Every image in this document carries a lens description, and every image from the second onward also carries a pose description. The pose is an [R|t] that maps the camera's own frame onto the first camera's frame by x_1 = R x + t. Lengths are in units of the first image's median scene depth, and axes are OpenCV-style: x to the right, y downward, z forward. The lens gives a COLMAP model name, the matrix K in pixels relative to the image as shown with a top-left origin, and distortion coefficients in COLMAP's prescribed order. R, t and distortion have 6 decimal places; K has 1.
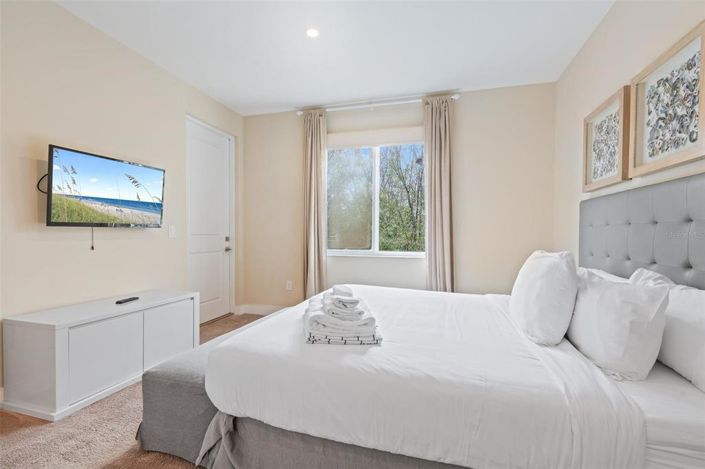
lens RADIAL K [[321.7, 0, 352.9], [0, 321.7, 232.6], [0, 0, 1]] dist [-0.021584, 0.000912]
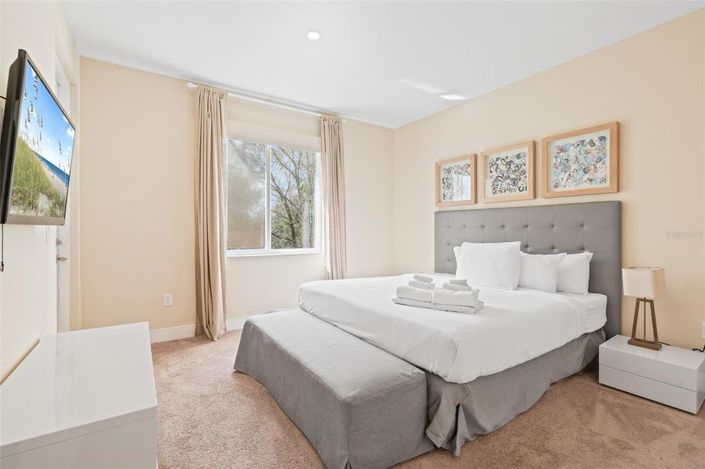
lens RADIAL K [[321.7, 0, 351.4], [0, 321.7, 236.3], [0, 0, 1]] dist [-0.021584, 0.000912]
pose [[0.635027, -0.016710, 0.772309, -0.865118], [0.002832, 0.999810, 0.019304, -0.004364], [-0.772485, -0.010071, 0.634953, 0.264506]]
